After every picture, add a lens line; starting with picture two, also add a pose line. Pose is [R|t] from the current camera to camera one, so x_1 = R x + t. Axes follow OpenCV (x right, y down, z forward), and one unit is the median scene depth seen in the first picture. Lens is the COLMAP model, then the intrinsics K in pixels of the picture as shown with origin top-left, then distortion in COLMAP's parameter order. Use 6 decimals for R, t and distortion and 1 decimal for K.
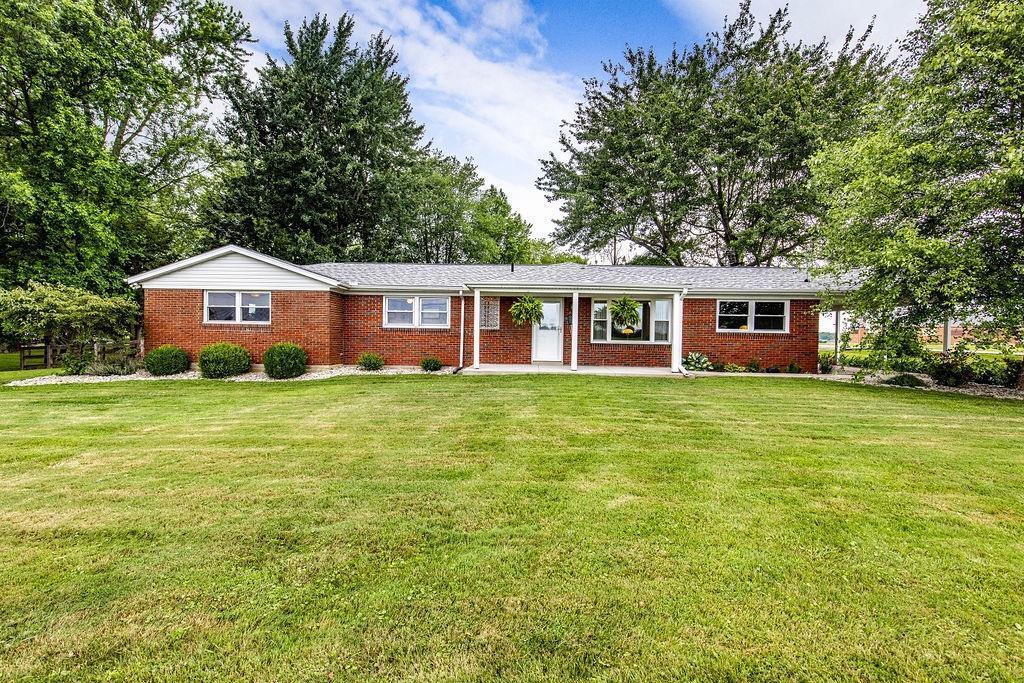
lens RADIAL K [[464.8, 0, 511.7], [0, 464.8, 344.5], [0, 0, 1]] dist [0.002401, 0.000328]
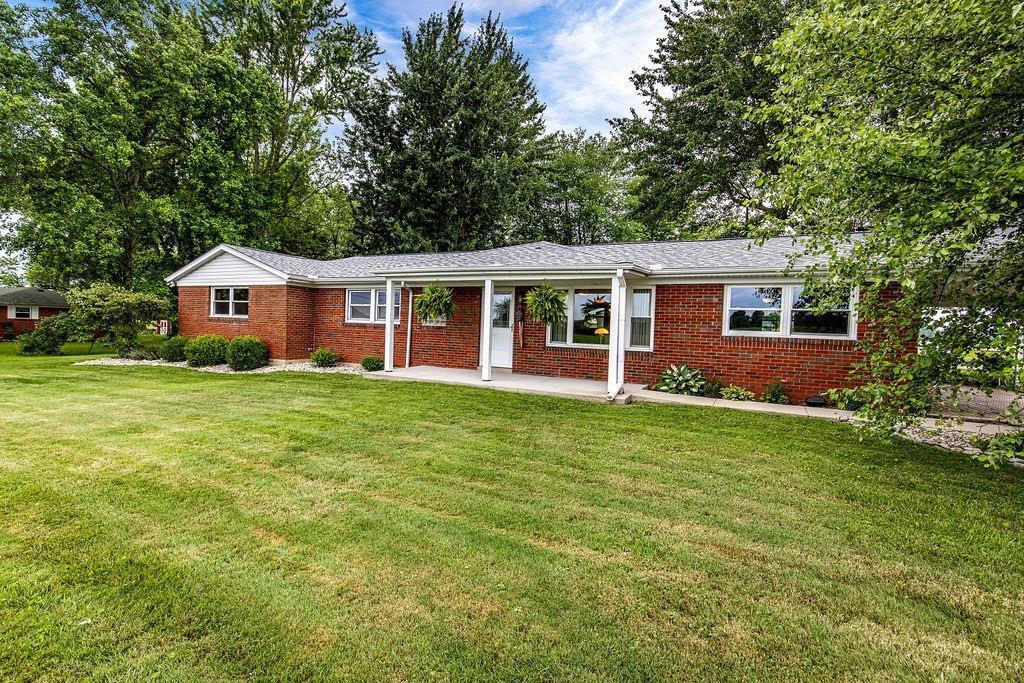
lens RADIAL K [[506.1, 0, 512.0], [0, 506.1, 337.1], [0, 0, 1]] dist [0.000483, 0.000308]
pose [[0.895641, 0.024306, -0.444112, 0.487093], [-0.032086, 0.999435, -0.010009, -0.007625], [0.443618, 0.023214, 0.895915, 0.232129]]
